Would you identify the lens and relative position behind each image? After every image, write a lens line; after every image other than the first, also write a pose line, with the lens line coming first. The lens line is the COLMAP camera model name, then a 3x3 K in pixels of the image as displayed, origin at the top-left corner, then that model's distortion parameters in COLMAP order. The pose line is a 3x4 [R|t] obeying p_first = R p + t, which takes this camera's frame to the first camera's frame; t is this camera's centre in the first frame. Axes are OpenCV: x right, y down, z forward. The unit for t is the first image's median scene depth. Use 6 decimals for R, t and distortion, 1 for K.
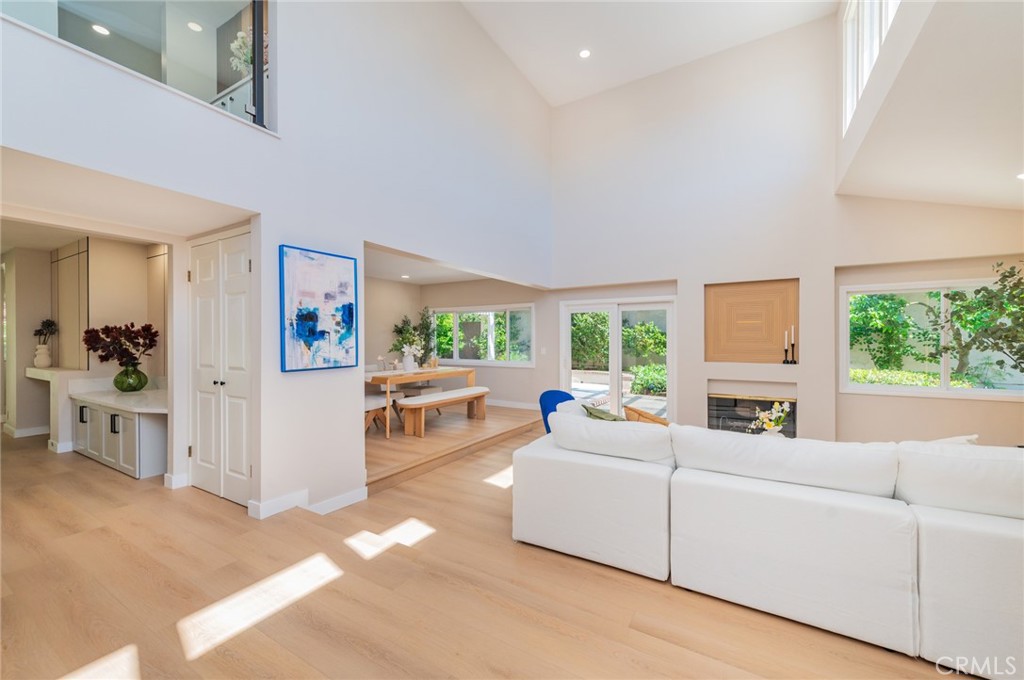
lens RADIAL K [[403.4, 0, 508.3], [0, 403.4, 345.0], [0, 0, 1]] dist [0.001183, 0.000211]
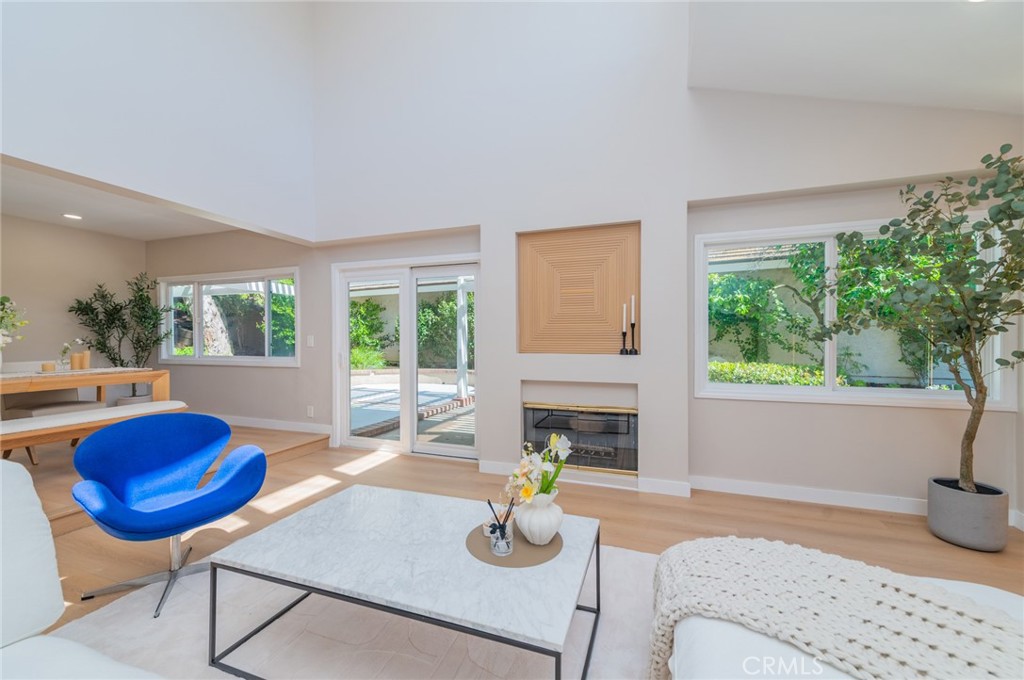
lens RADIAL K [[403.4, 0, 514.4], [0, 403.4, 343.3], [0, 0, 1]] dist [0.001183, 0.000211]
pose [[0.976090, -0.001999, 0.217357, 0.378490], [0.002179, 0.999997, -0.000586, 0.028856], [-0.217355, 0.001046, 0.976092, 0.410596]]
